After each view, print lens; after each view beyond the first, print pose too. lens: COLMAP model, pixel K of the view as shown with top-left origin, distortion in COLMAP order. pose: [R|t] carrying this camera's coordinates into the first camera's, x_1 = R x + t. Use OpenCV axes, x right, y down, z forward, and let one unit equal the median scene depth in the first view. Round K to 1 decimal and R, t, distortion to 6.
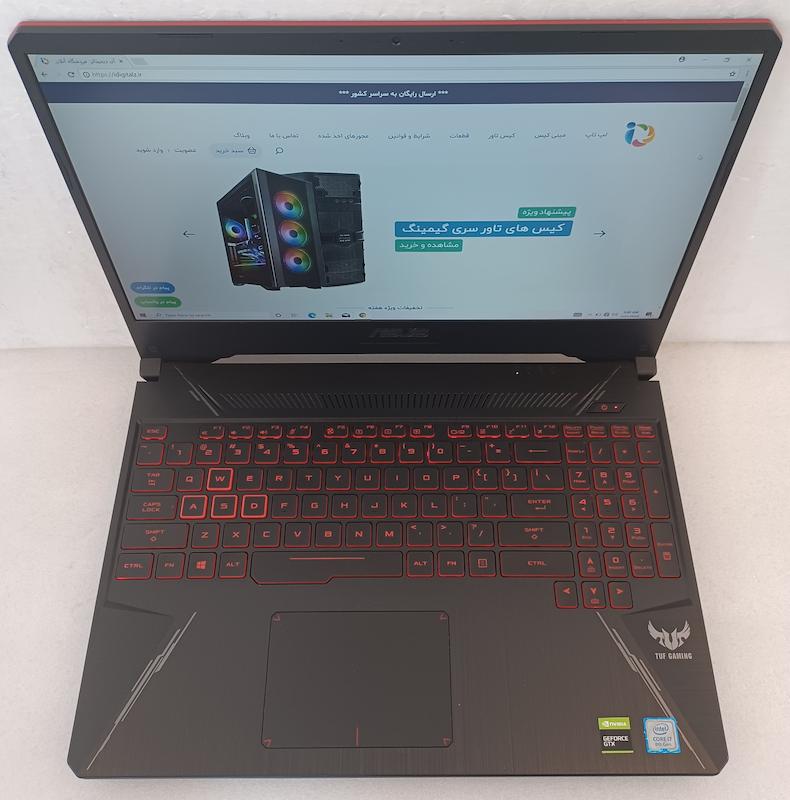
lens RADIAL K [[835.7, 0, 397.3], [0, 835.7, 399.1], [0, 0, 1]] dist [0.022226, 0.000000]
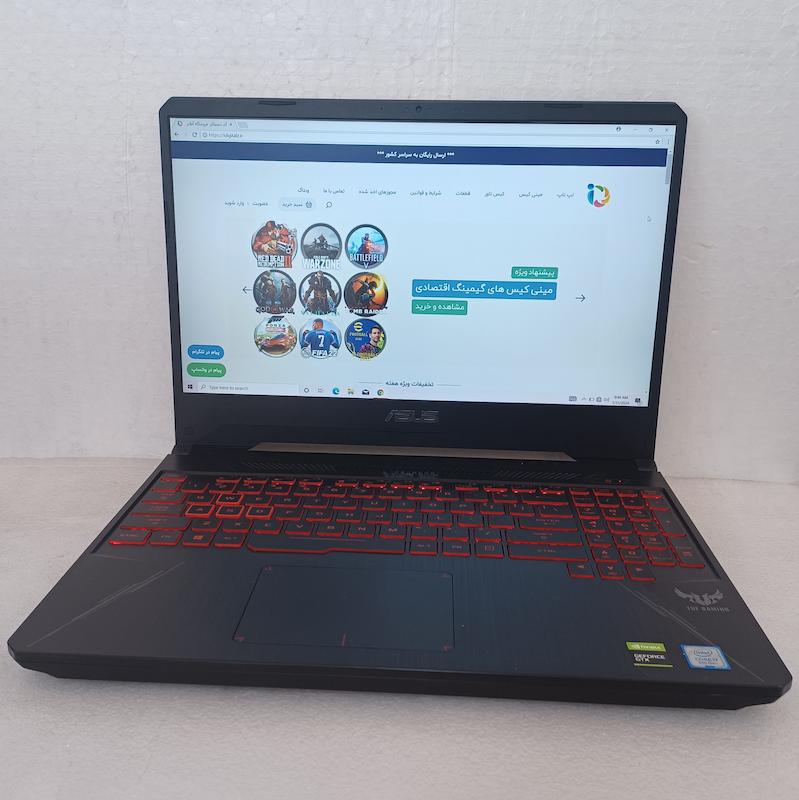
lens RADIAL K [[825.1, 0, 381.7], [0, 825.1, 406.8], [0, 0, 1]] dist [0.041202, 0.000000]
pose [[0.997492, 0.035618, -0.061163, 0.033889], [-0.066996, 0.753836, -0.653638, 0.751987], [0.022826, 0.656097, 0.754332, 0.196693]]
